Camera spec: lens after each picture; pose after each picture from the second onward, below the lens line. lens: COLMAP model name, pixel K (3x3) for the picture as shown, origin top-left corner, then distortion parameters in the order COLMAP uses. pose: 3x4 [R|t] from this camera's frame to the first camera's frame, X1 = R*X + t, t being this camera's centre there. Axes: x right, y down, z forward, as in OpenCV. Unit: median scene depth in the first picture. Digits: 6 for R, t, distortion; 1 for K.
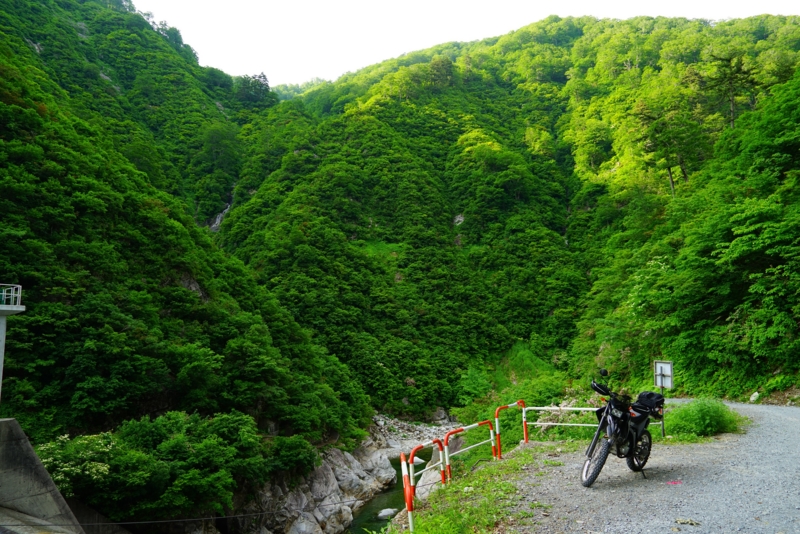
lens RADIAL K [[531.9, 0, 400.0], [0, 531.9, 267.0], [0, 0, 1]] dist [-0.033749, 0.019682]
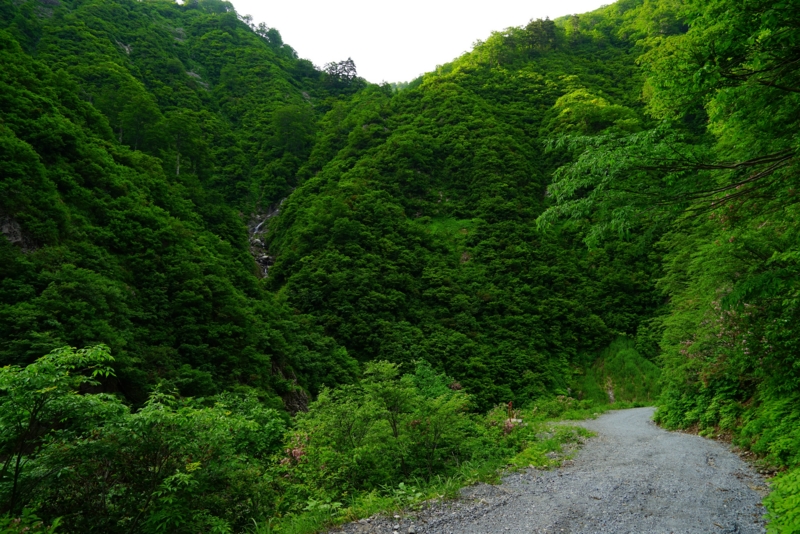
lens RADIAL K [[531.9, 0, 400.0], [0, 531.9, 267.0], [0, 0, 1]] dist [-0.033749, 0.019682]
pose [[0.972824, -0.018244, -0.230826, 0.117405], [0.017051, 0.999829, -0.007163, 0.051168], [0.230917, 0.003033, 0.972969, 0.250875]]
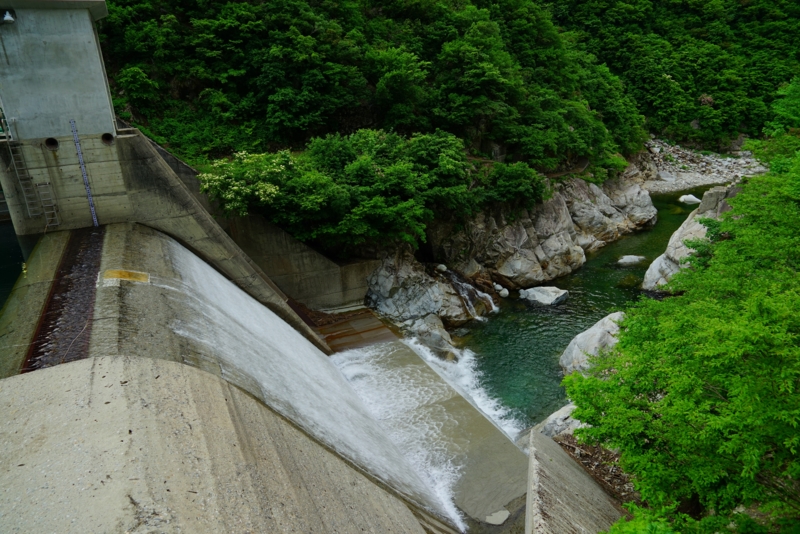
lens RADIAL K [[531.9, 0, 400.0], [0, 531.9, 267.0], [0, 0, 1]] dist [-0.033749, 0.019682]
pose [[0.872867, 0.161616, -0.460417, 0.021880], [0.090270, 0.873788, 0.477855, 0.020659], [0.479536, -0.458666, 0.748112, 0.094251]]
